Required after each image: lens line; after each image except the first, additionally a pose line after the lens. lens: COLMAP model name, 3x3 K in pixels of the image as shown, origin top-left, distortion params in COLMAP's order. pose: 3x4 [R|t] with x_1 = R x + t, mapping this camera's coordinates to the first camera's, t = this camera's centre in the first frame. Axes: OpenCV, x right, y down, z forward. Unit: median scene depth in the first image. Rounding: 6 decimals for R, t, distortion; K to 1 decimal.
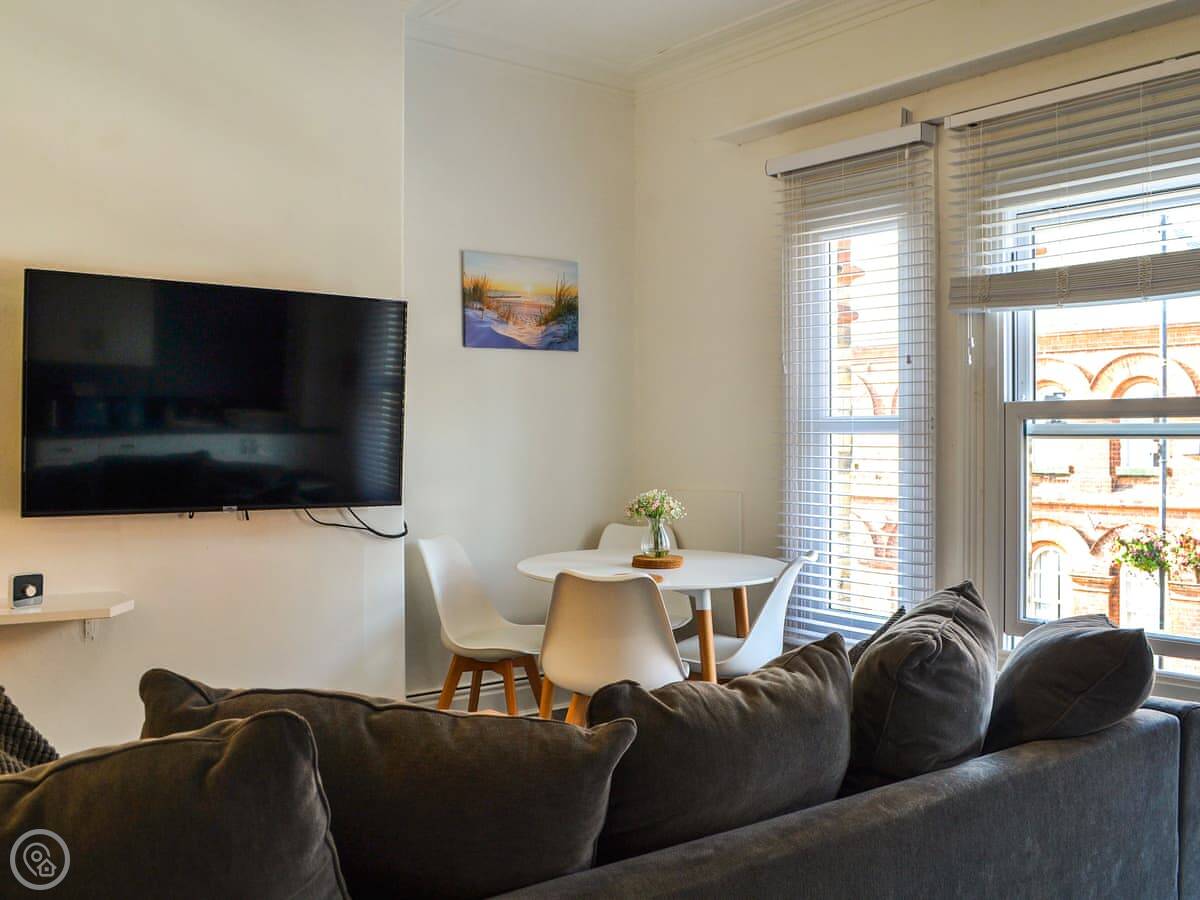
lens RADIAL K [[1147.9, 0, 599.9], [0, 1147.9, 446.8], [0, 0, 1]] dist [-0.074528, 0.000000]
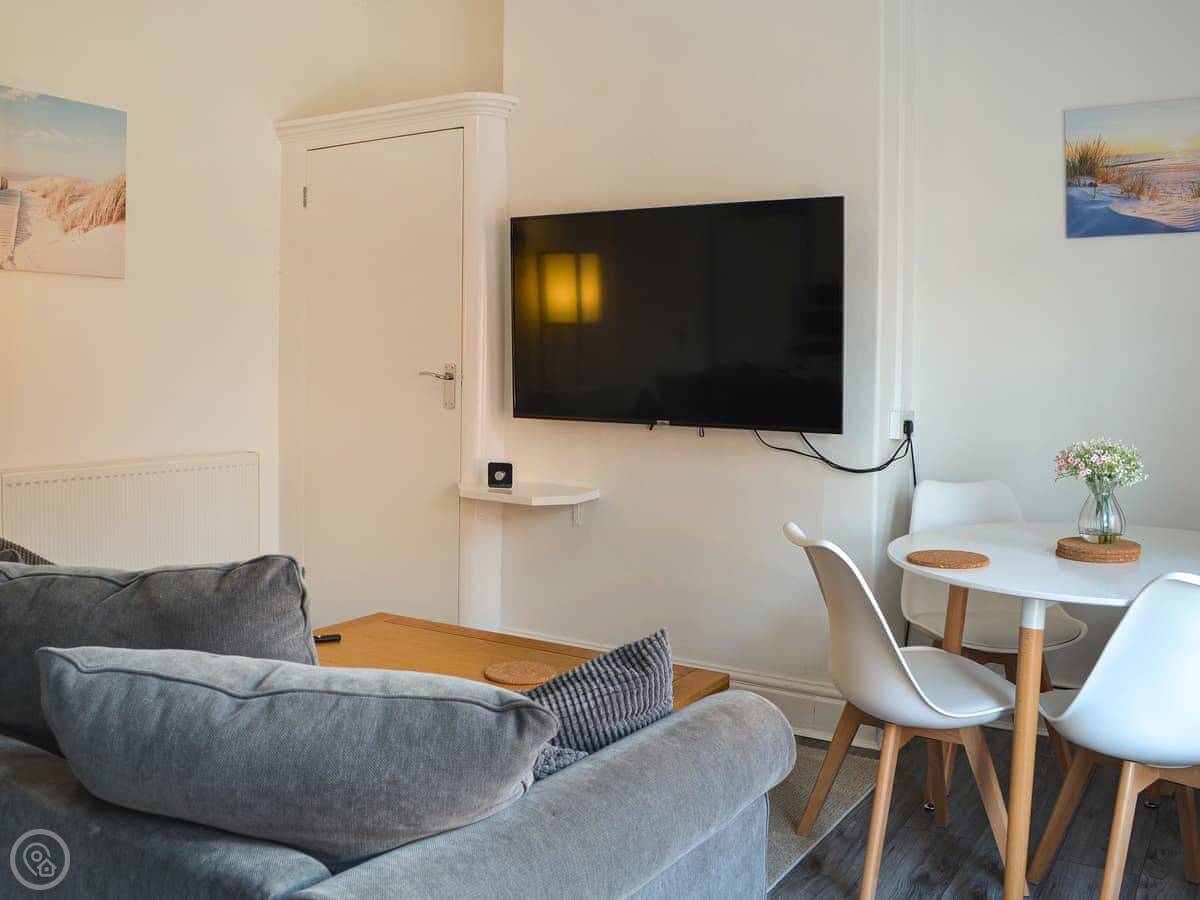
lens RADIAL K [[1147.9, 0, 600.8], [0, 1147.9, 445.6], [0, 0, 1]] dist [-0.074528, 0.000000]
pose [[0.316225, 0.075380, -0.945685, 0.595772], [-0.016001, 0.997120, 0.074129, -0.001732], [0.948549, -0.008310, 0.316521, 0.562866]]
